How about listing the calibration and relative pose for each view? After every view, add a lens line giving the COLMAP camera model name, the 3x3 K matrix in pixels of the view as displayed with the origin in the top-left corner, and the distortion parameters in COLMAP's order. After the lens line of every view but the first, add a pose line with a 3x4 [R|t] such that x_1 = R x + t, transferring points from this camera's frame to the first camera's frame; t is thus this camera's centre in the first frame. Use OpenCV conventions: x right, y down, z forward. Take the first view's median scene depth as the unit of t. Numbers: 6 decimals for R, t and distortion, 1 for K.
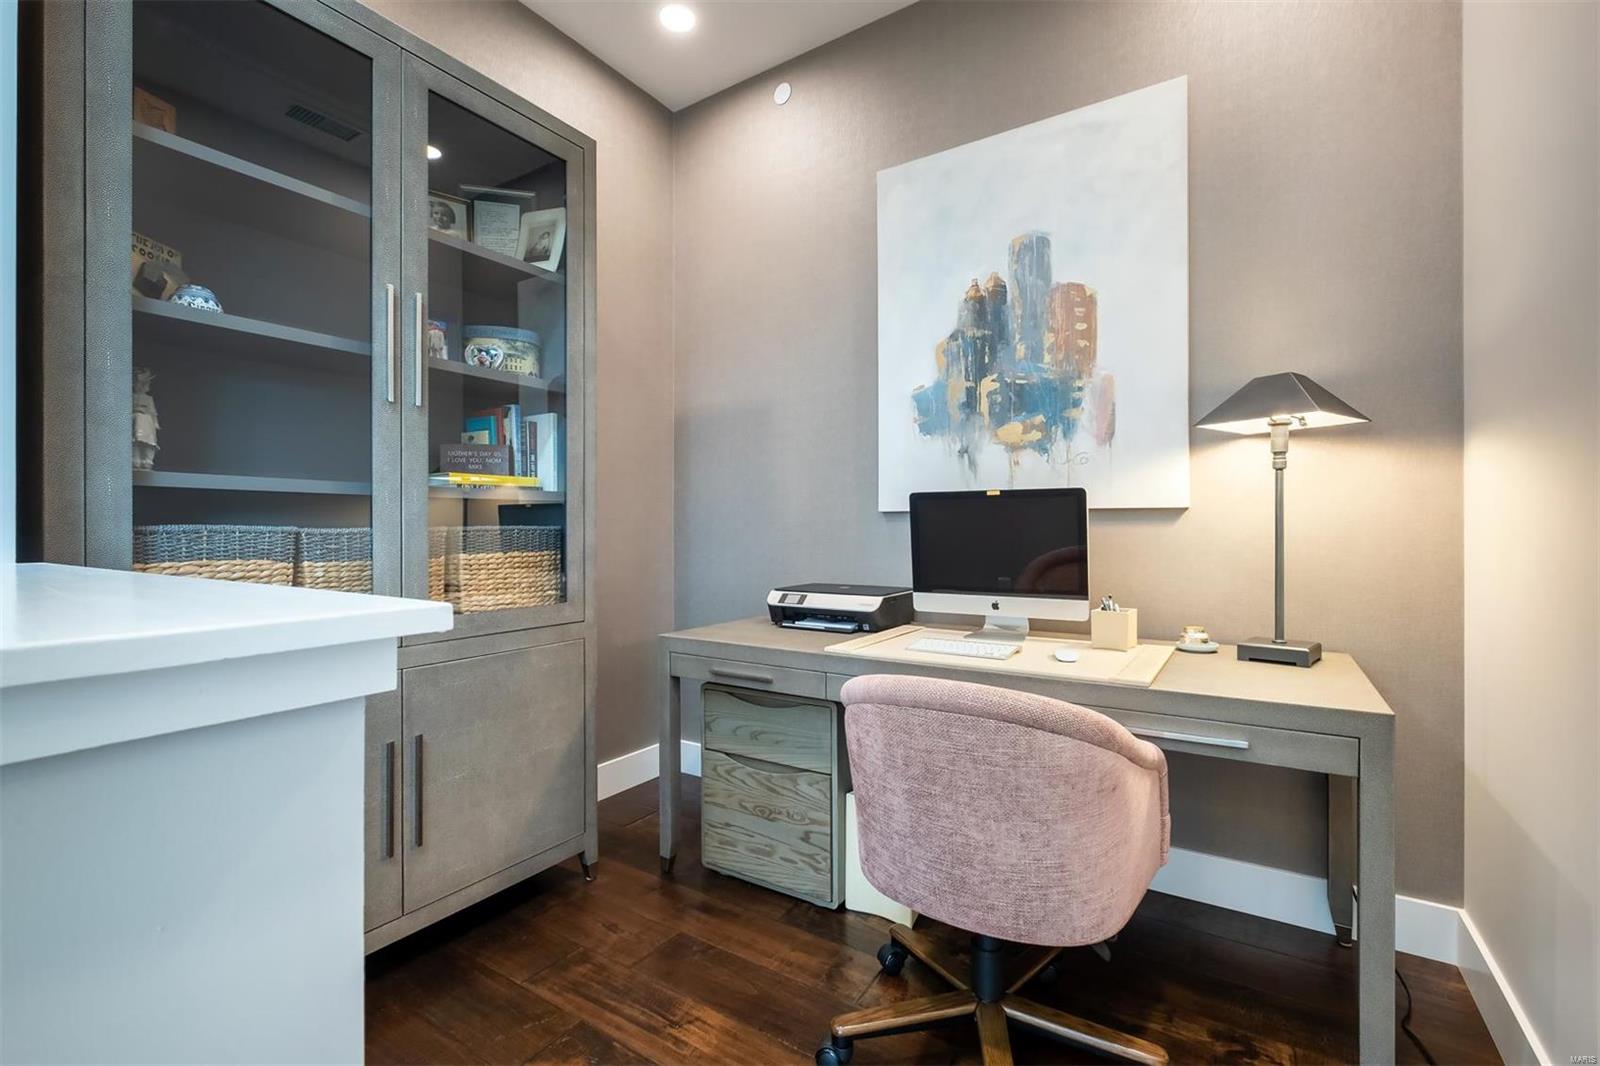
lens RADIAL K [[698.6, 0, 800.0], [0, 698.6, 533.0], [0, 0, 1]] dist [0.000506, 0.000128]
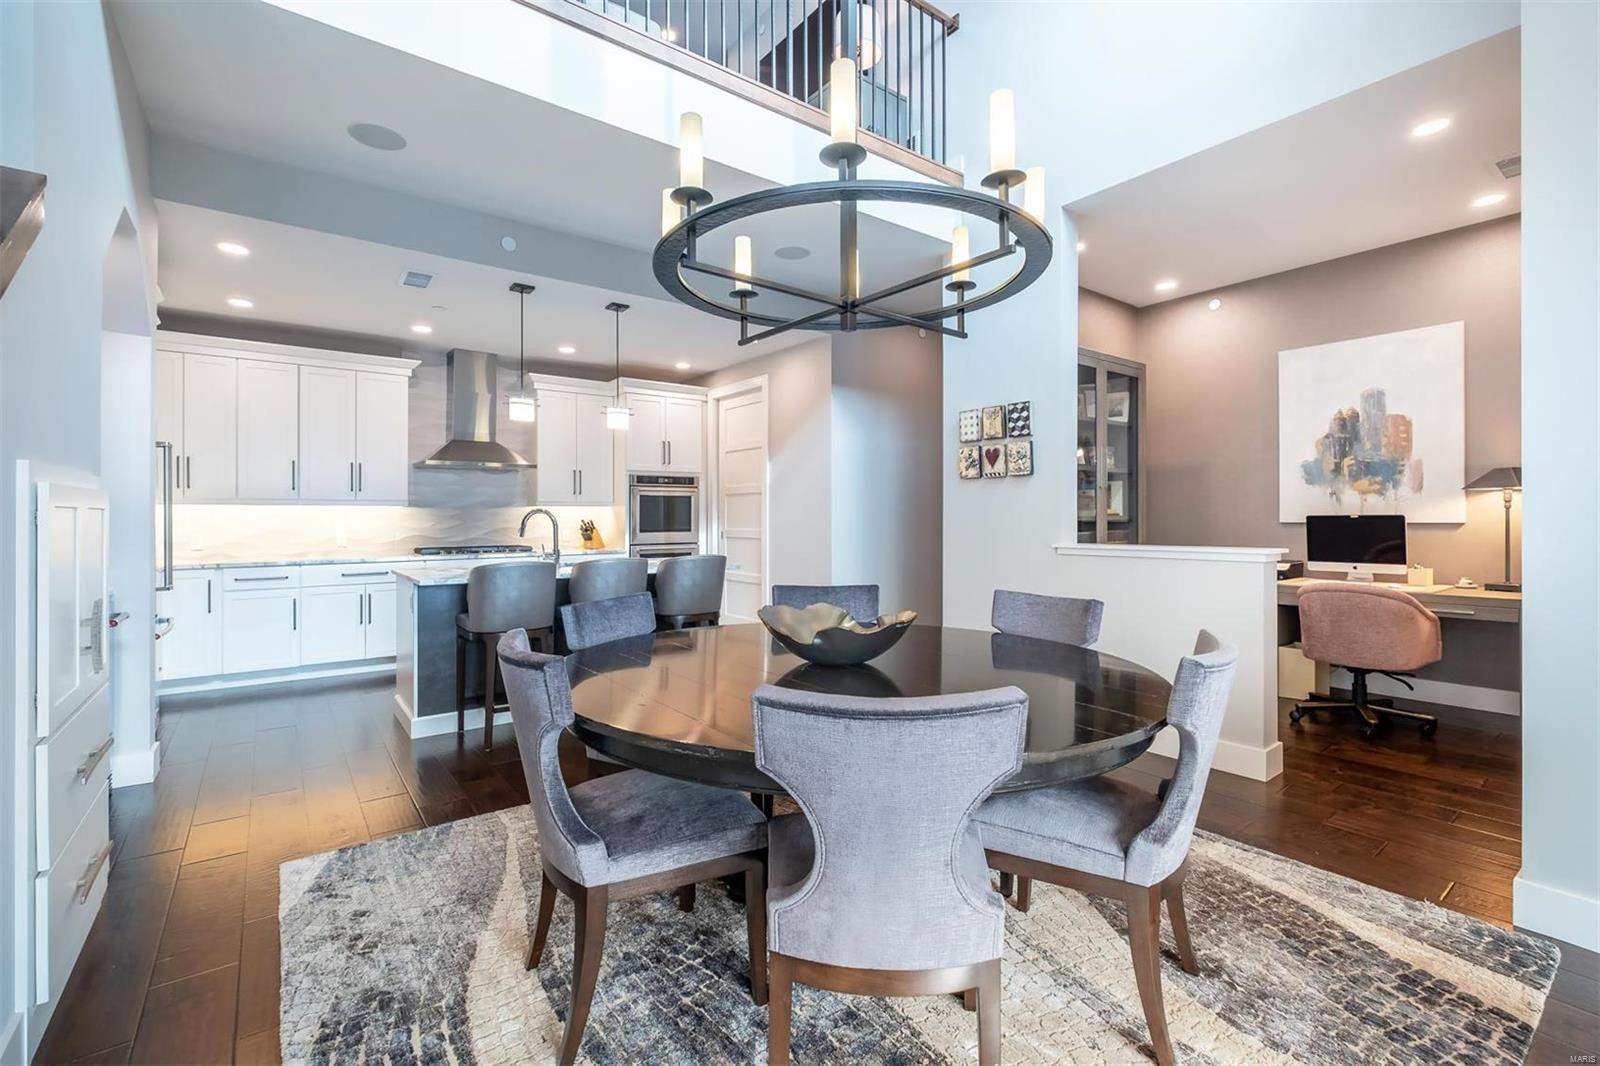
lens RADIAL K [[700.8, 0, 799.3], [0, 700.8, 525.3], [0, 0, 1]] dist [-0.002985, -0.000288]
pose [[0.941343, -0.001195, -0.337450, -0.583890], [0.002754, 0.999988, 0.004141, -0.039845], [0.337441, -0.004827, 0.941334, -1.555513]]
